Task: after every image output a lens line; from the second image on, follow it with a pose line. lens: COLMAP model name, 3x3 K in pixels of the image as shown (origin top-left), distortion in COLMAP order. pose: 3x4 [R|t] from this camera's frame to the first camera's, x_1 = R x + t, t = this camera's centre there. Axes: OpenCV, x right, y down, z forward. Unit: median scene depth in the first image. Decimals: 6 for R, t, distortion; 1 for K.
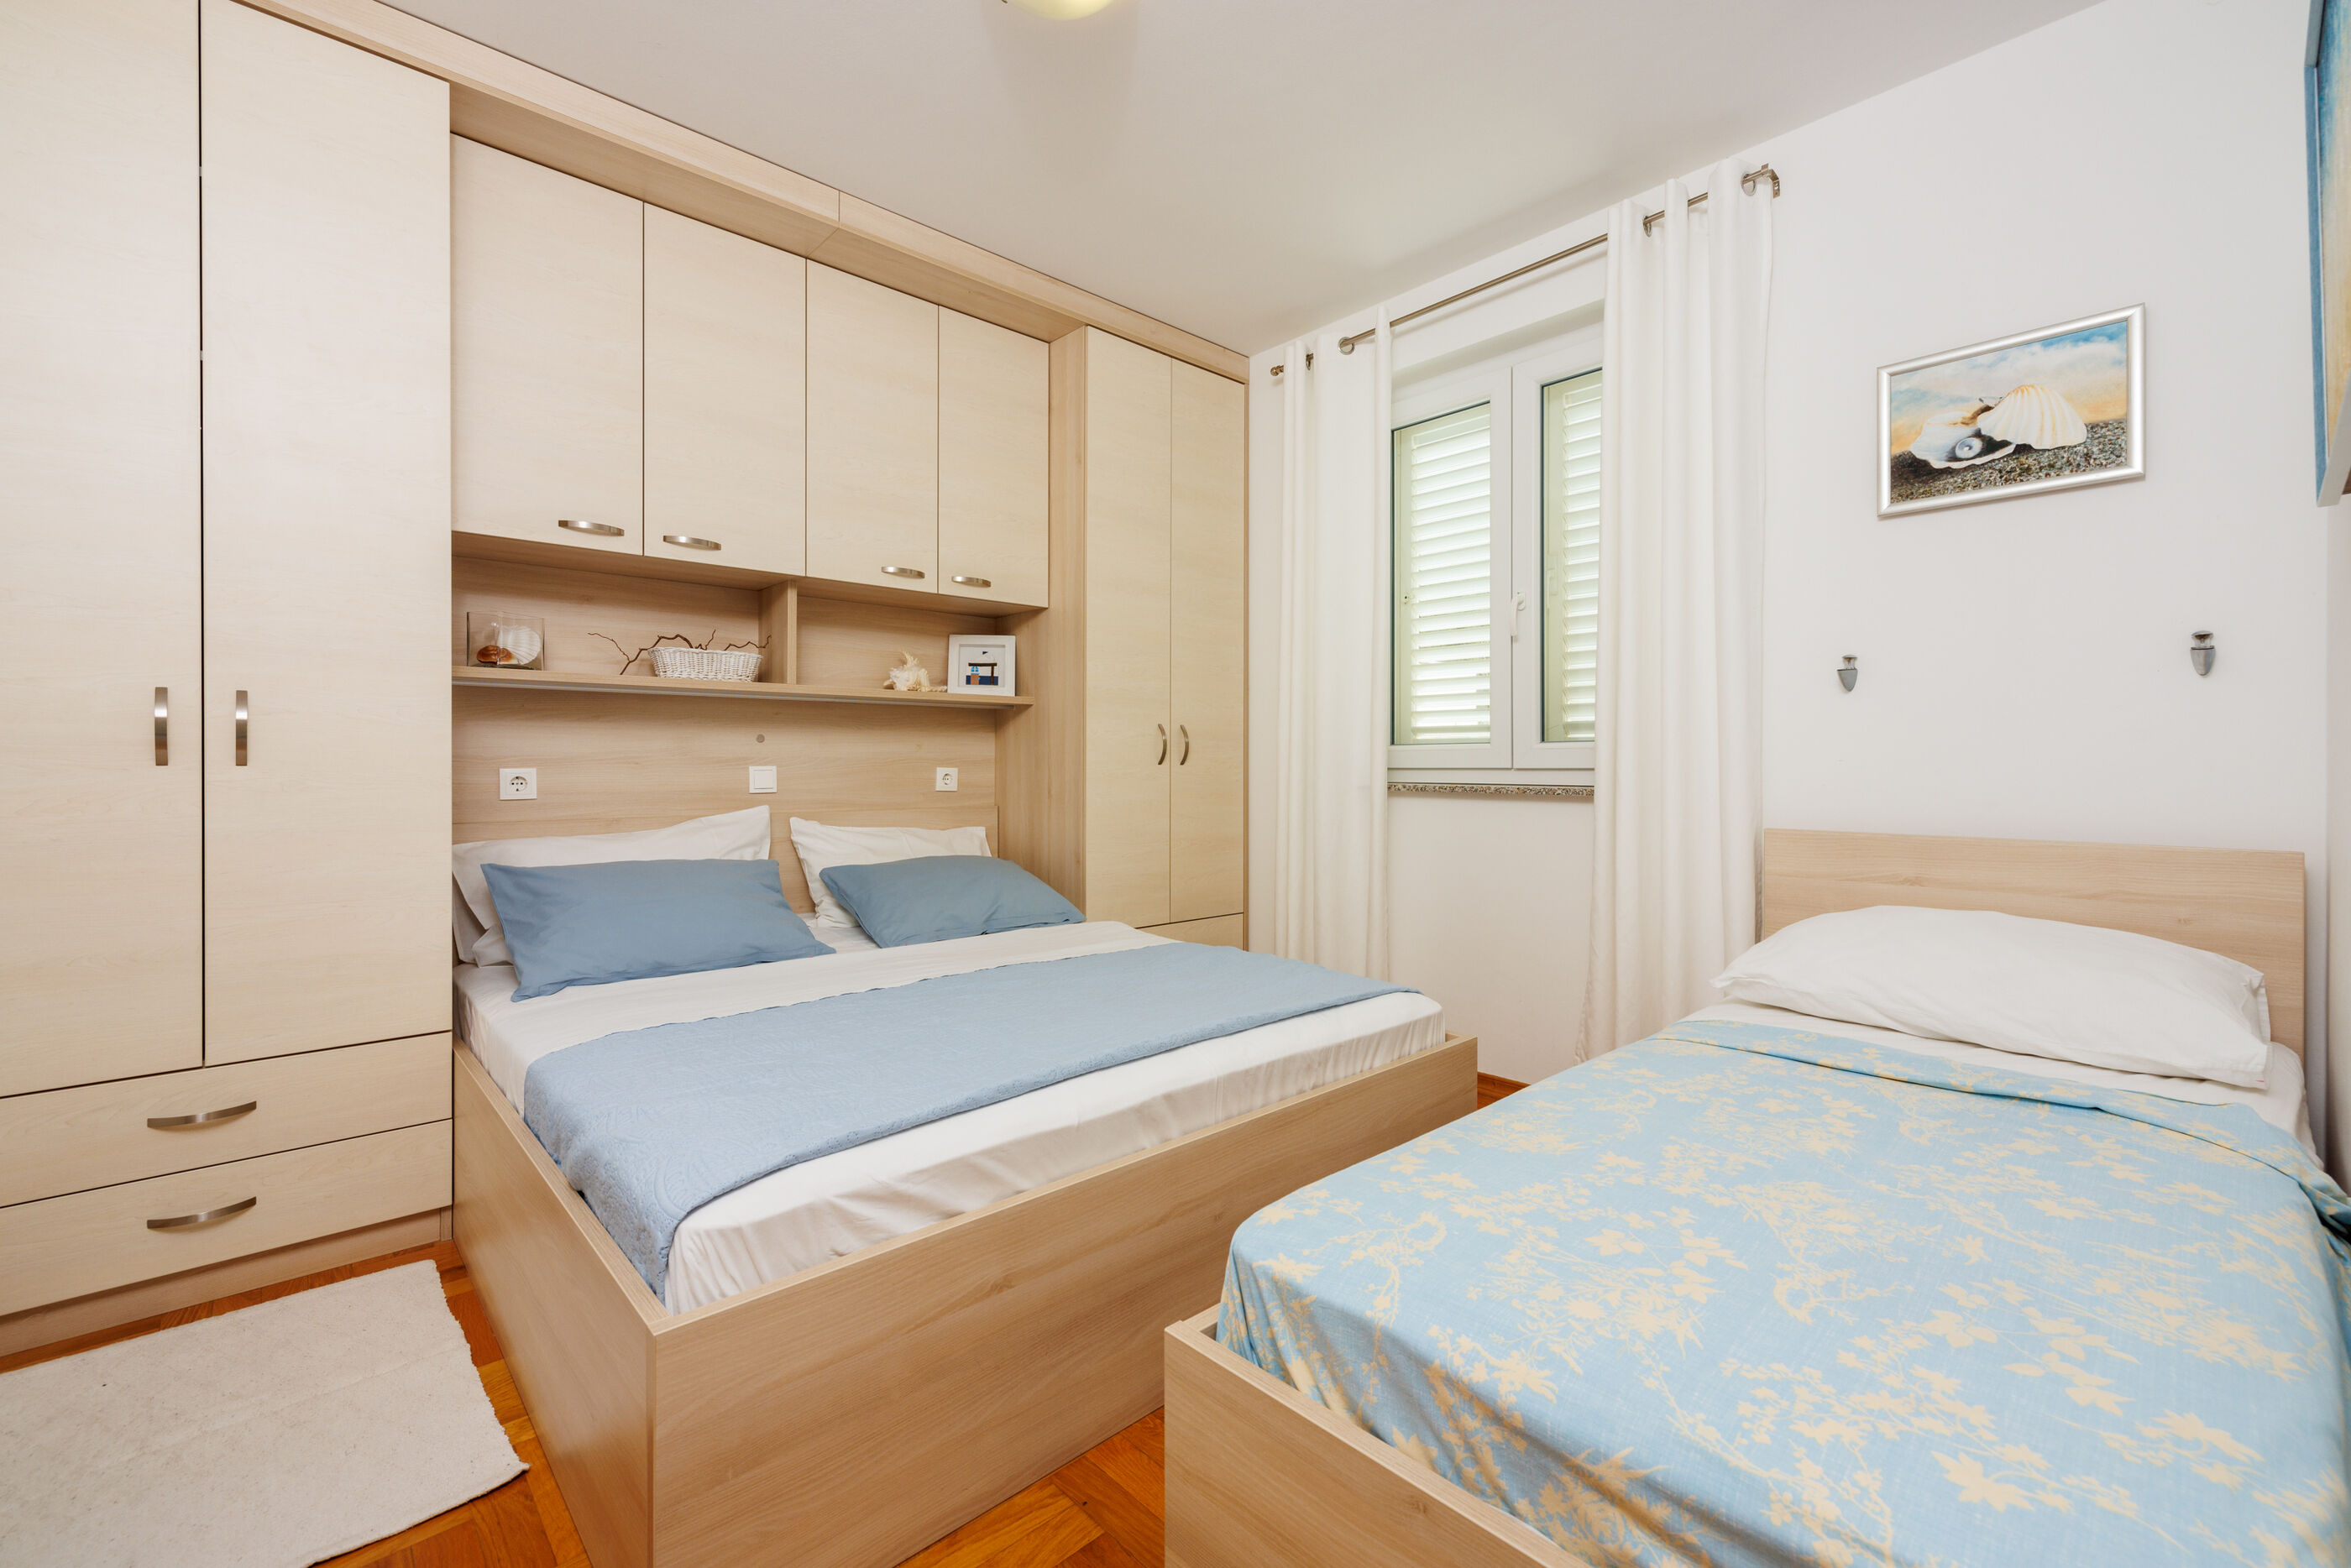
lens RADIAL K [[996.4, 0, 1185.3], [0, 996.4, 766.9], [0, 0, 1]] dist [-0.003263, 0.002314]
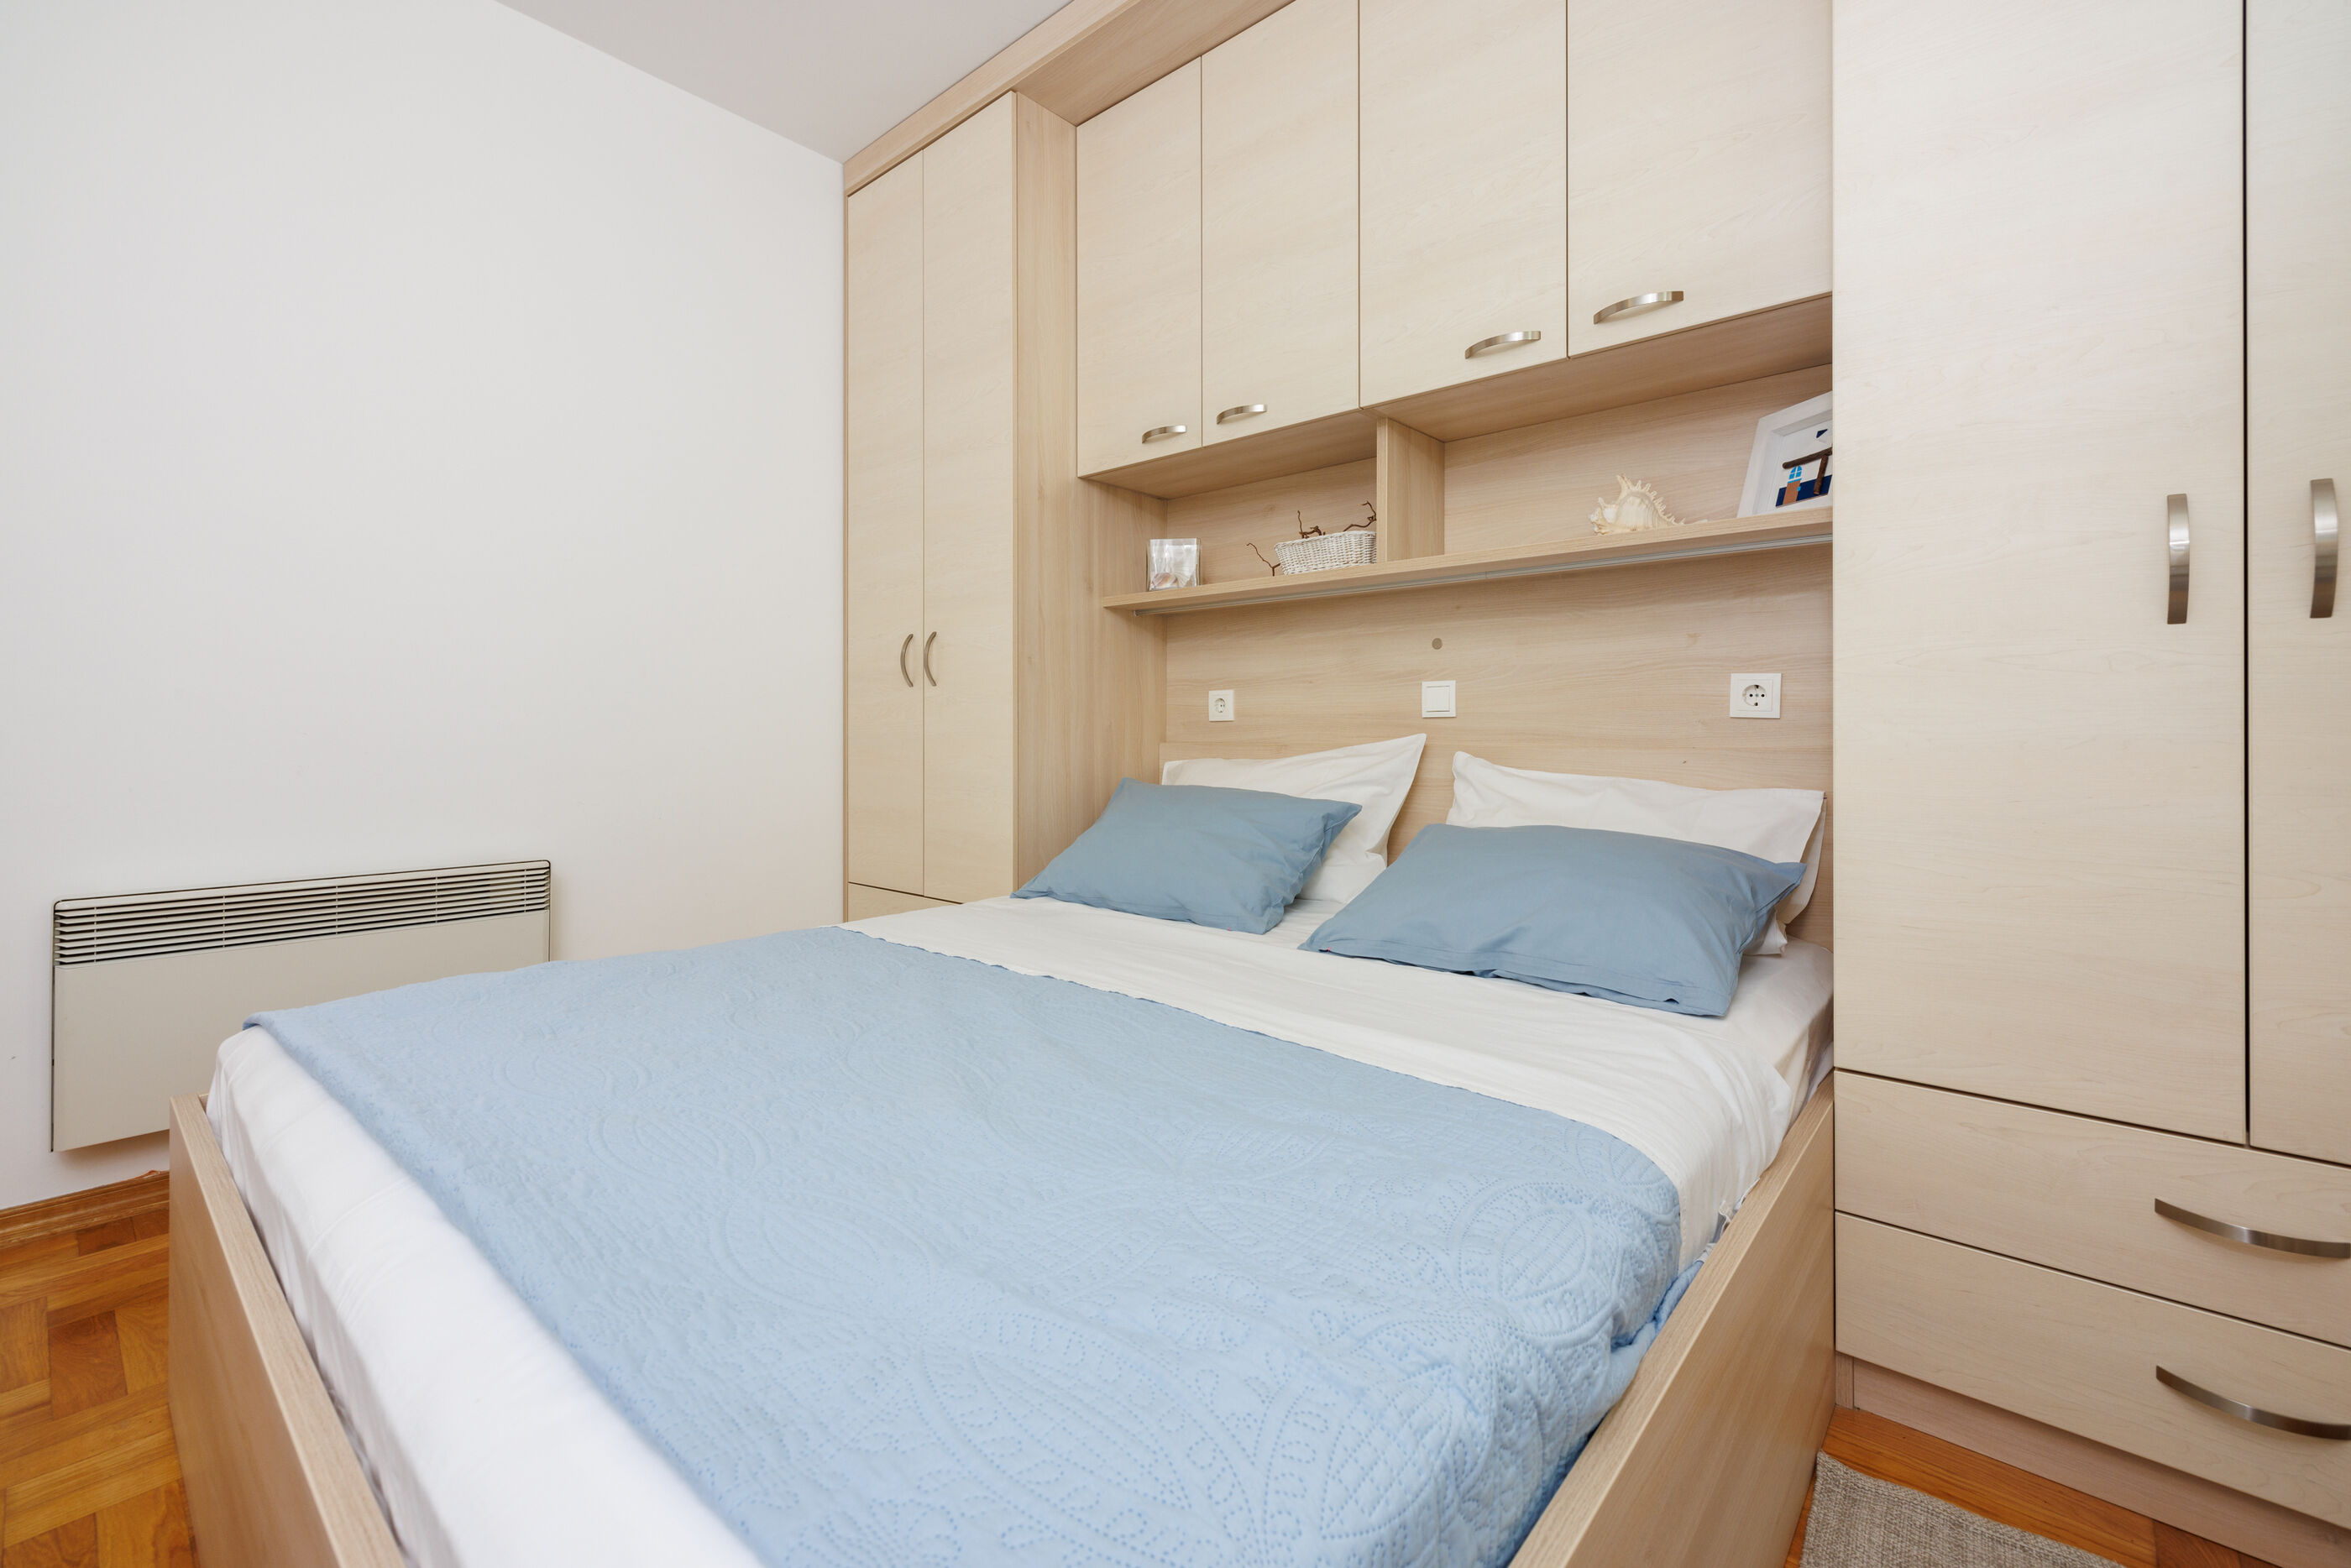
lens RADIAL K [[996.4, 0, 1188.7], [0, 996.4, 728.4], [0, 0, 1]] dist [-0.003263, 0.002314]
pose [[0.108886, -0.000272, -0.994054, 0.289389], [-0.001239, 0.999999, -0.000409, 0.035191], [0.994054, 0.001276, 0.108885, 0.745556]]
